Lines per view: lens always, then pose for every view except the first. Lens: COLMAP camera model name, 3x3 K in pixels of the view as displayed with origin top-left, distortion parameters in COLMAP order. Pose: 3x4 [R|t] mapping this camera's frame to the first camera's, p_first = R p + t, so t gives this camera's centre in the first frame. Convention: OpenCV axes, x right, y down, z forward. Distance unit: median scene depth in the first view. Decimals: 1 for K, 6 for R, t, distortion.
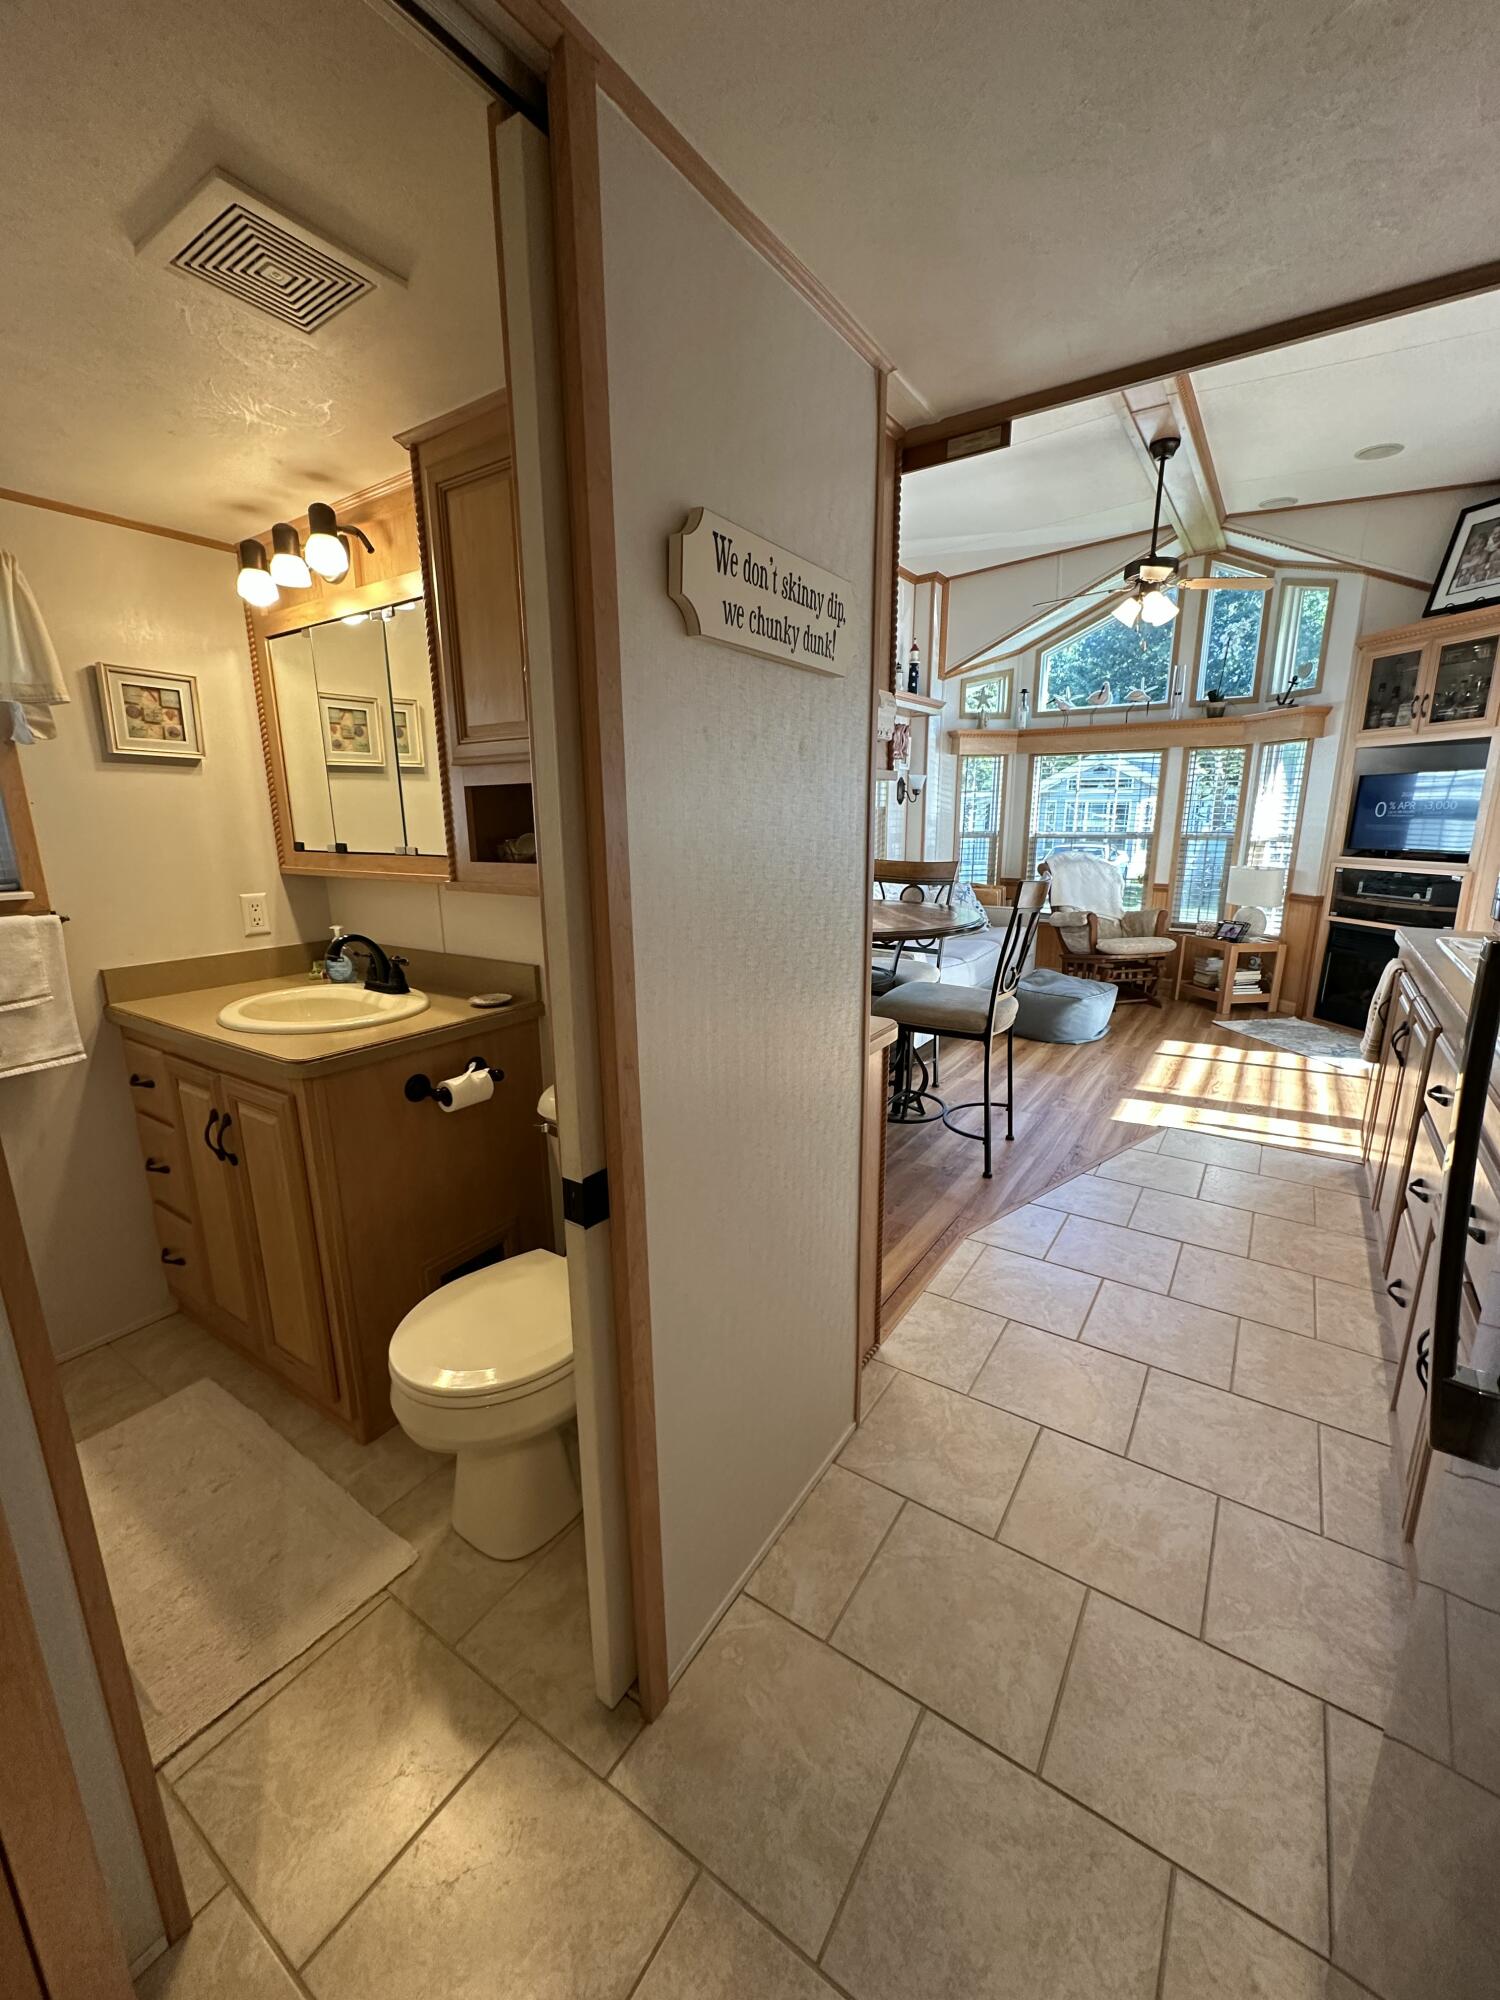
lens RADIAL K [[797.9, 0, 750.0], [0, 797.9, 1000.0], [0, 0, 1]] dist [-0.003111, 0.000199]
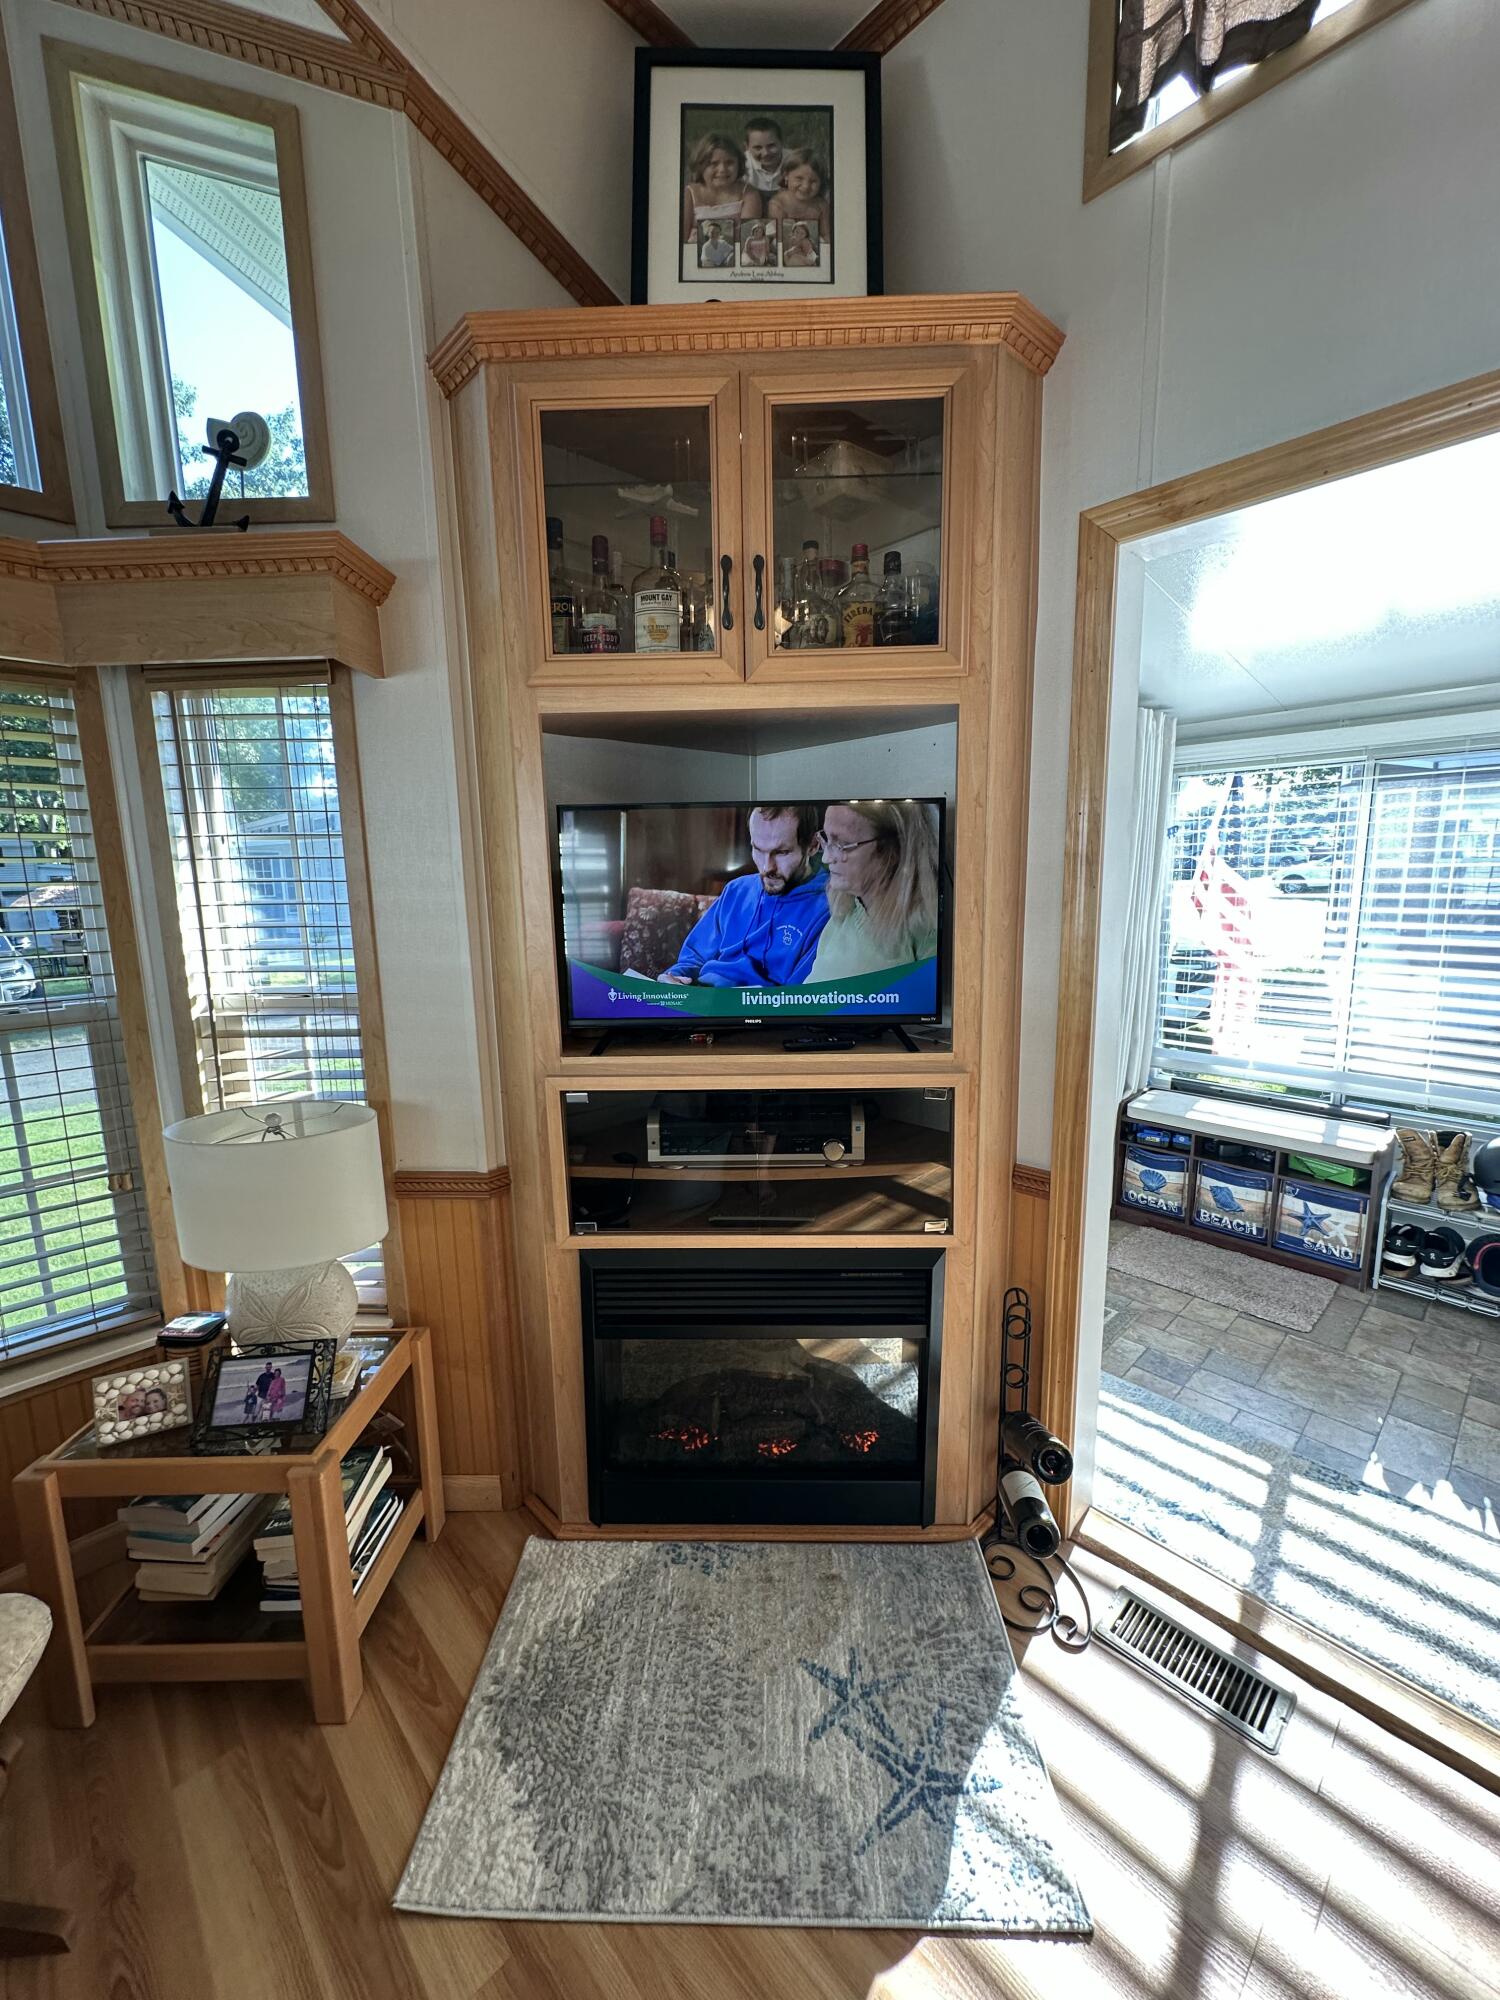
lens RADIAL K [[797.9, 0, 750.0], [0, 797.9, 1000.0], [0, 0, 1]] dist [-0.003111, 0.000199]
pose [[0.211875, -0.154548, 0.964999, 0.446163], [0.239414, 0.965538, 0.102069, -0.212634], [-0.947518, 0.209409, 0.241574, 0.833968]]
